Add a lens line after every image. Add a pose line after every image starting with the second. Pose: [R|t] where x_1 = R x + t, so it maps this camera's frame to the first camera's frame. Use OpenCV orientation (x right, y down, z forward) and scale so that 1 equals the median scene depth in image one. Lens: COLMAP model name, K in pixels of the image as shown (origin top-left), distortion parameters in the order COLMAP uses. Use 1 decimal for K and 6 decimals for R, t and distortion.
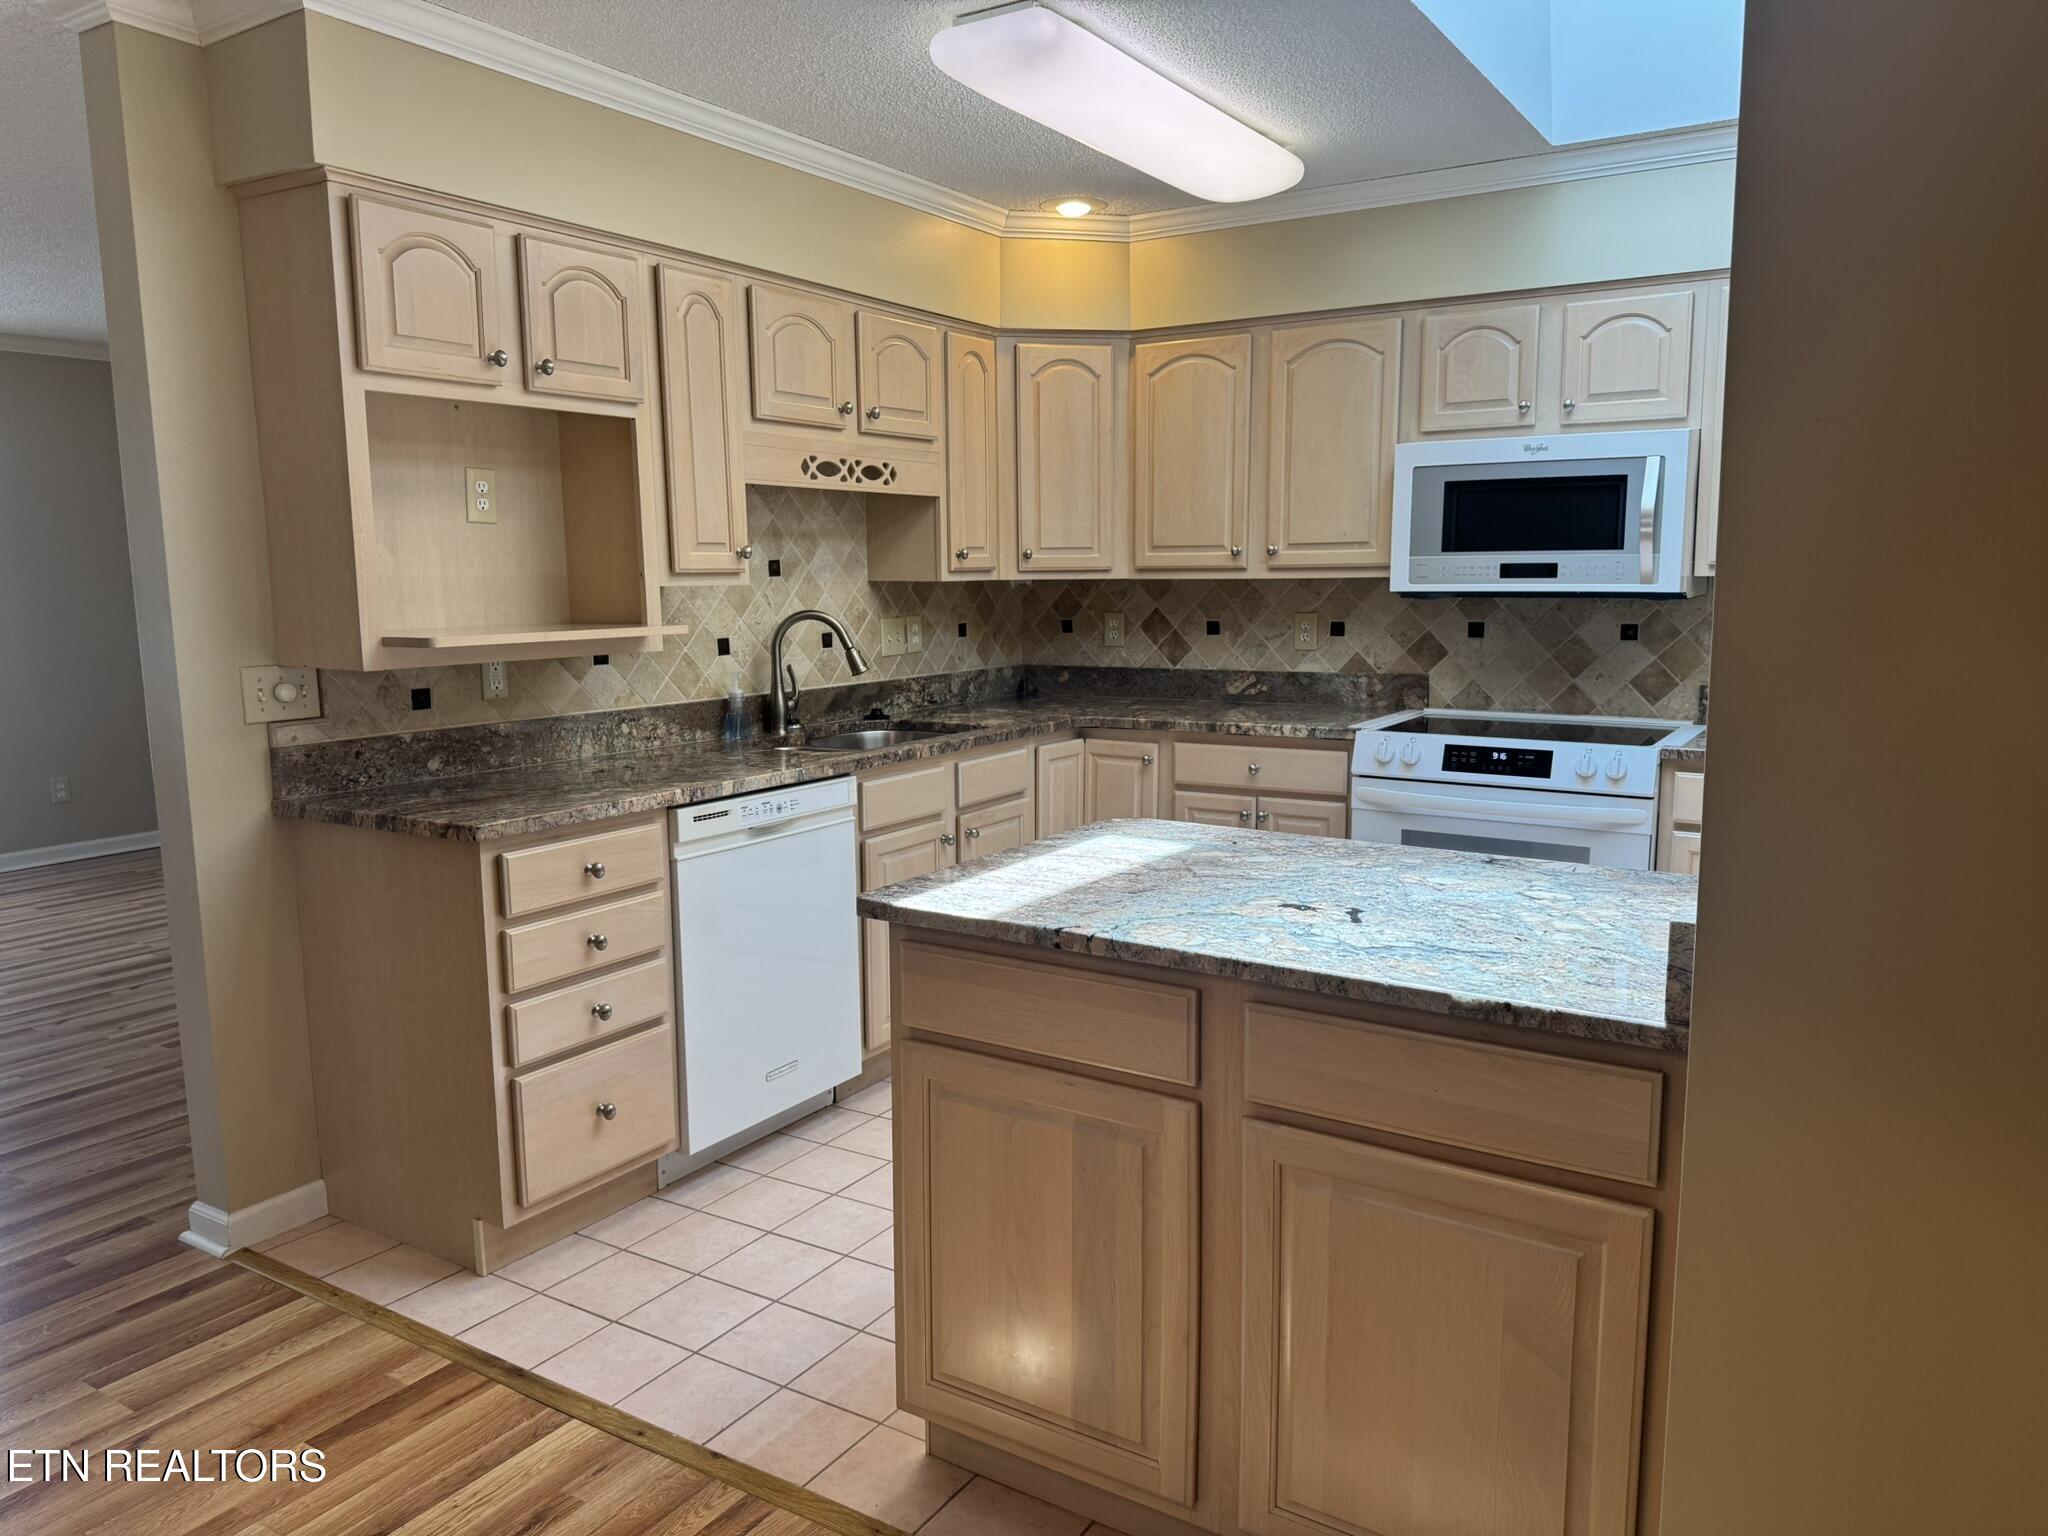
lens RADIAL K [[1421.3, 0, 1019.9], [0, 1421.3, 781.8], [0, 0, 1]] dist [0.135201, -0.209940]
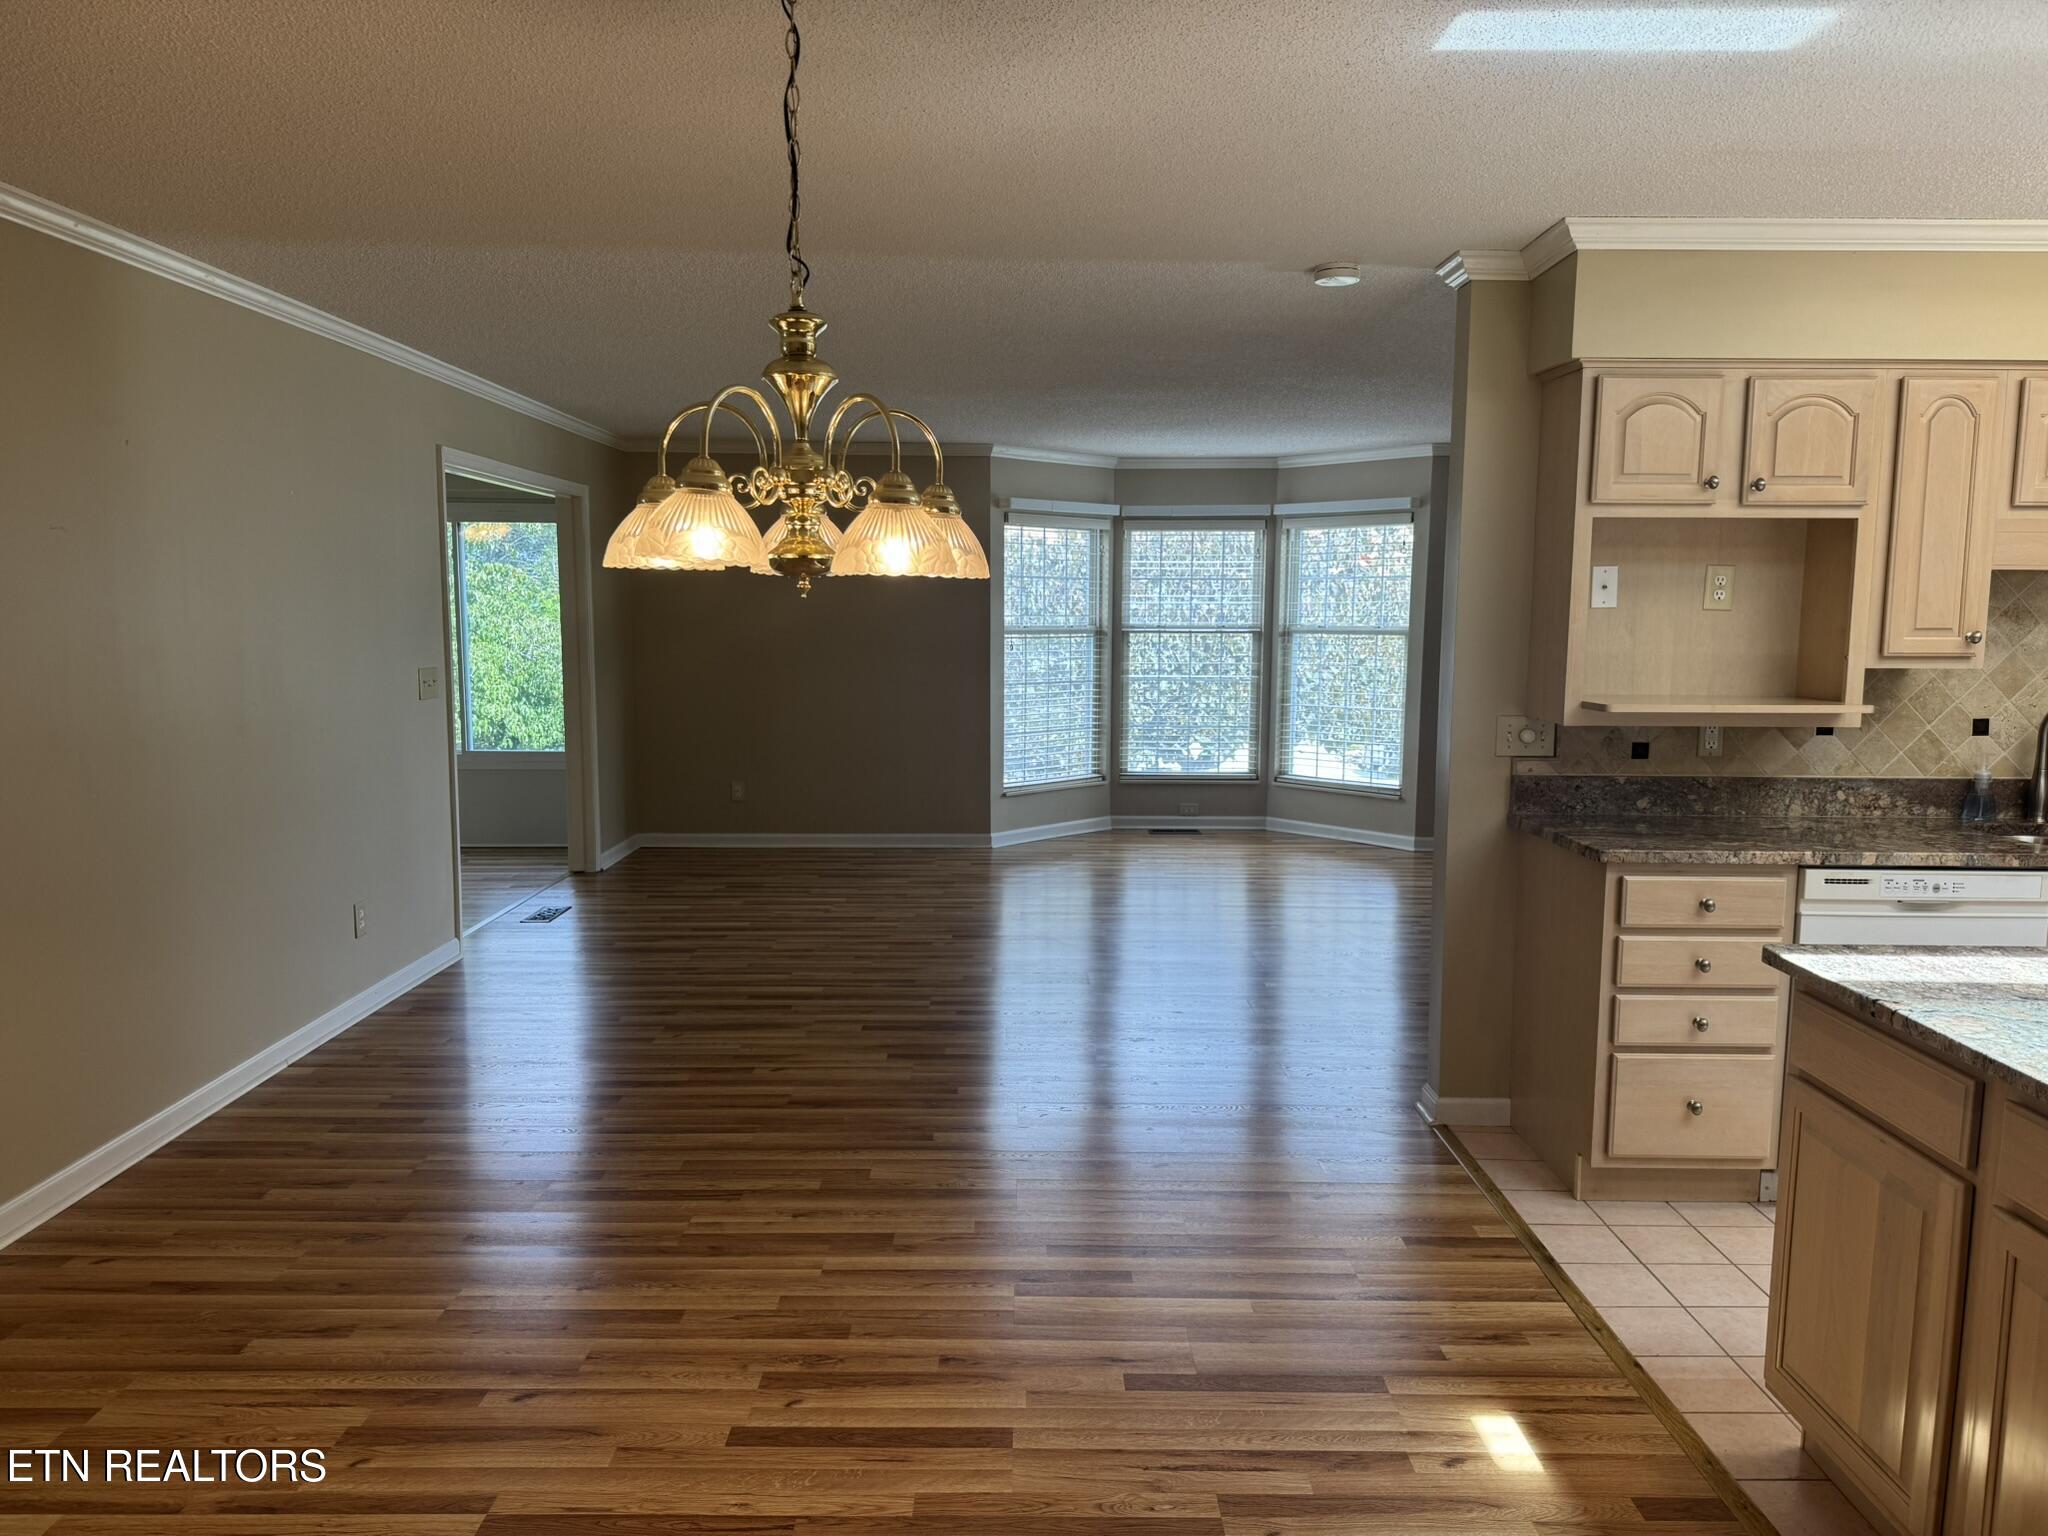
lens RADIAL K [[1428.4, 0, 1033.3], [0, 1428.4, 777.0], [0, 0, 1]] dist [0.079536, -0.103649]
pose [[0.541318, 0.112012, -0.833324, 0.288194], [-0.136027, 0.989698, 0.044670, -0.015918], [0.829742, 0.089174, 0.550978, -0.102297]]
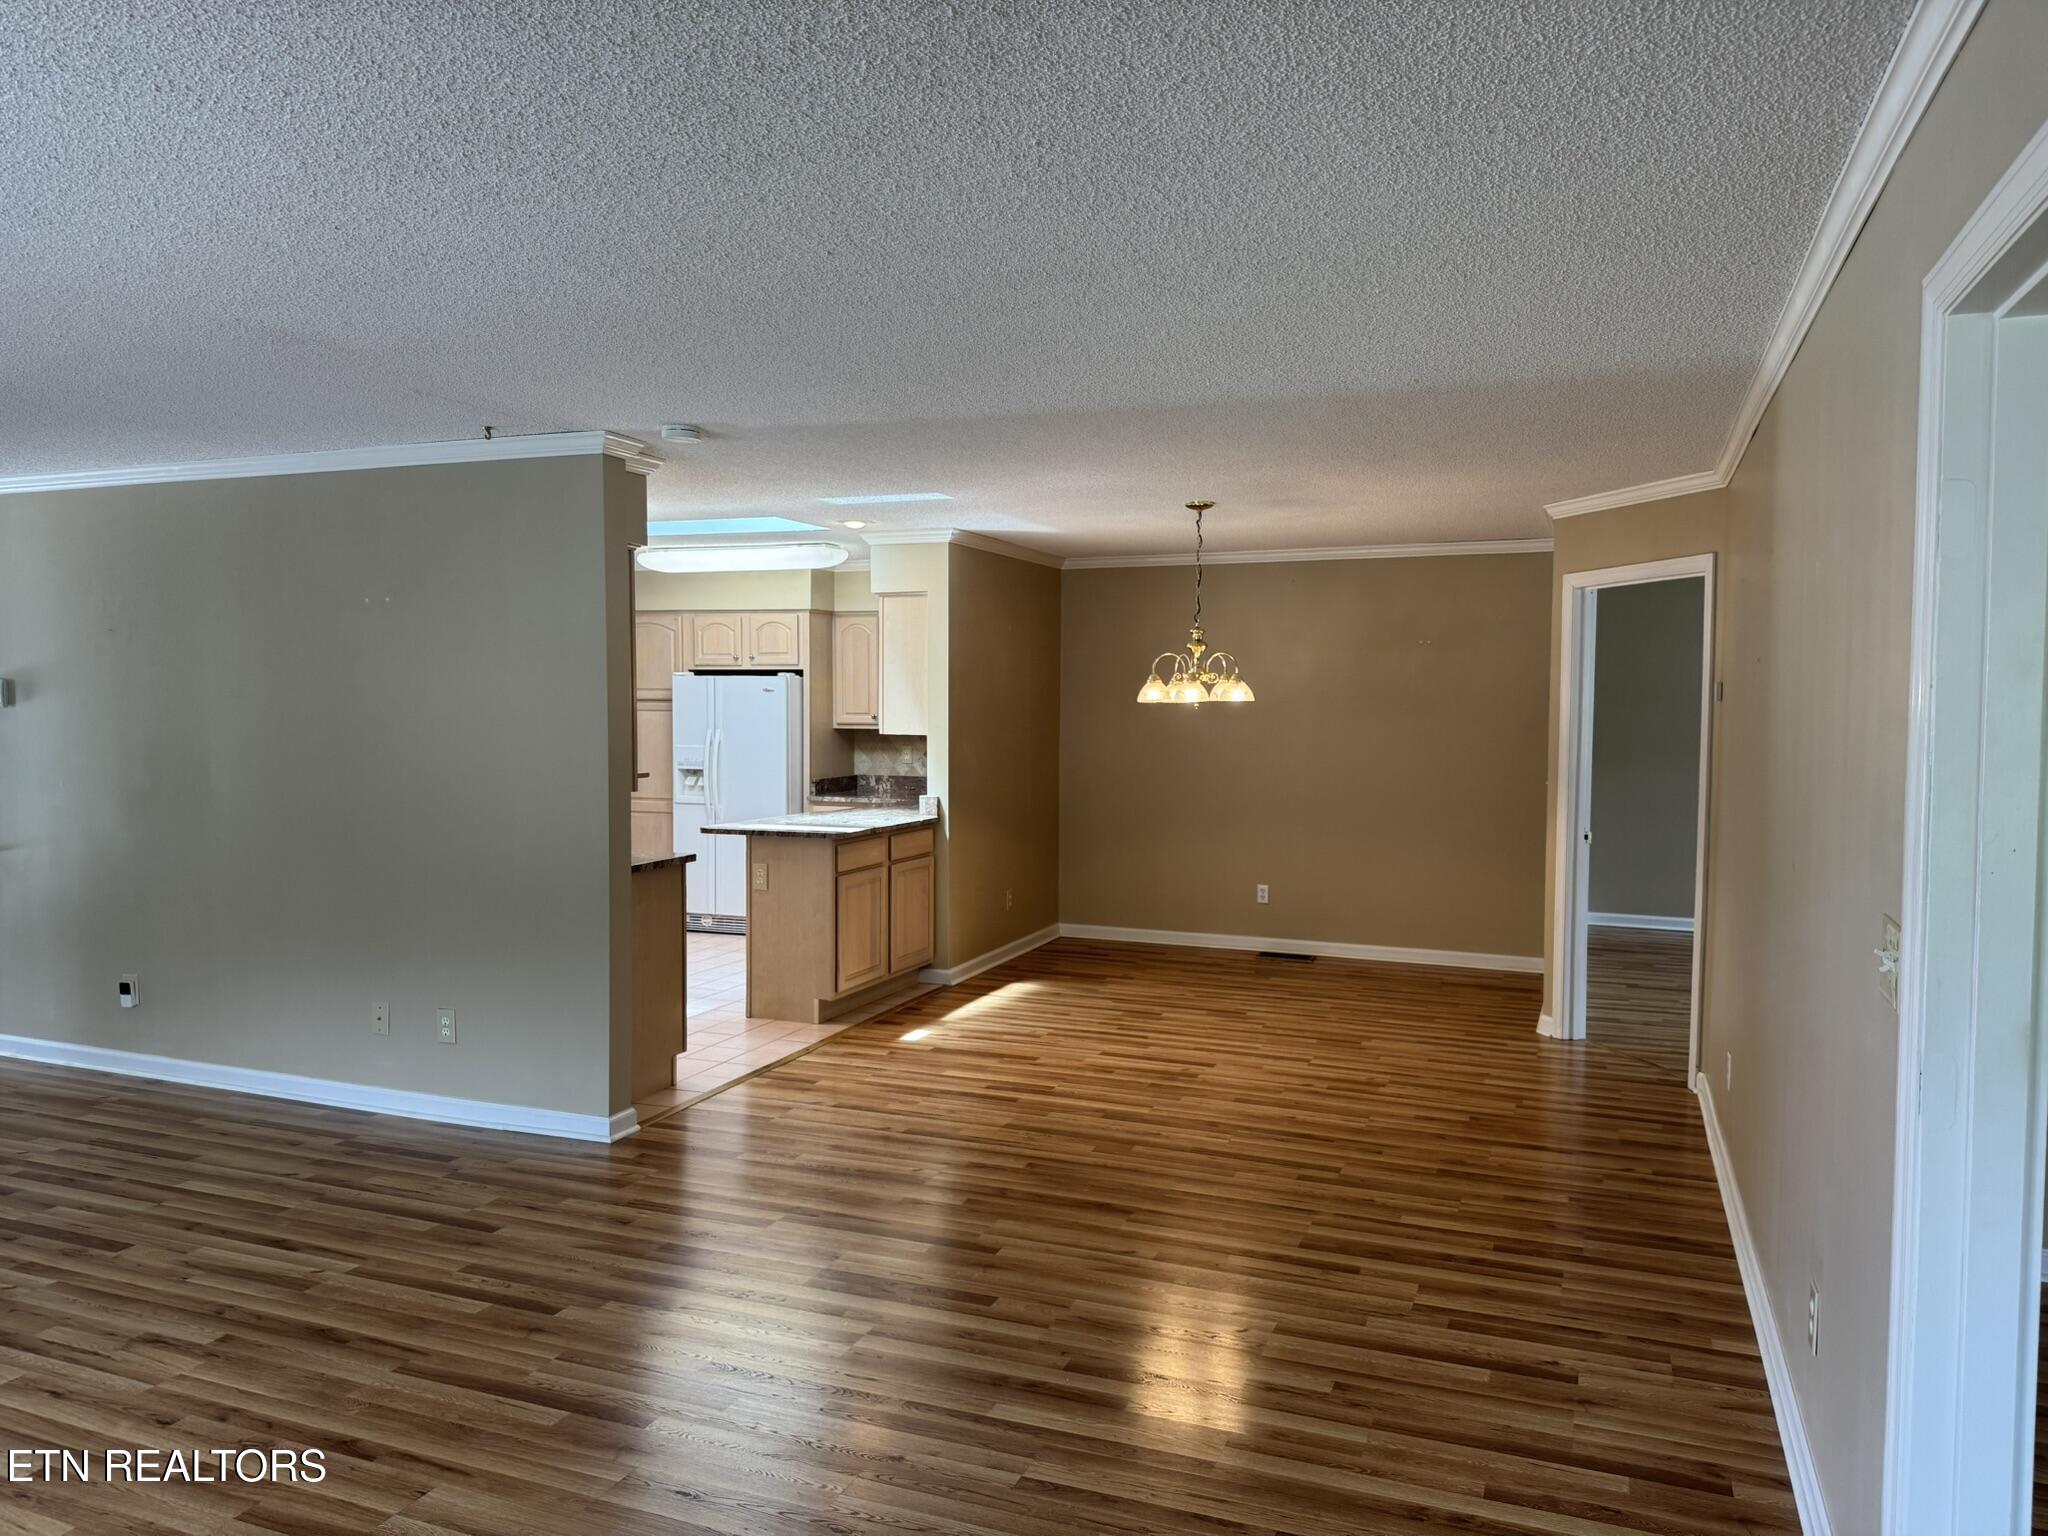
lens RADIAL K [[1421.3, 0, 1019.9], [0, 1421.3, 781.8], [0, 0, 1]] dist [0.135201, -0.209940]
pose [[-0.185164, -0.050359, 0.981417, -1.758826], [0.144068, 0.986505, 0.077801, -0.119034], [-0.972090, 0.155797, -0.175410, 0.598869]]
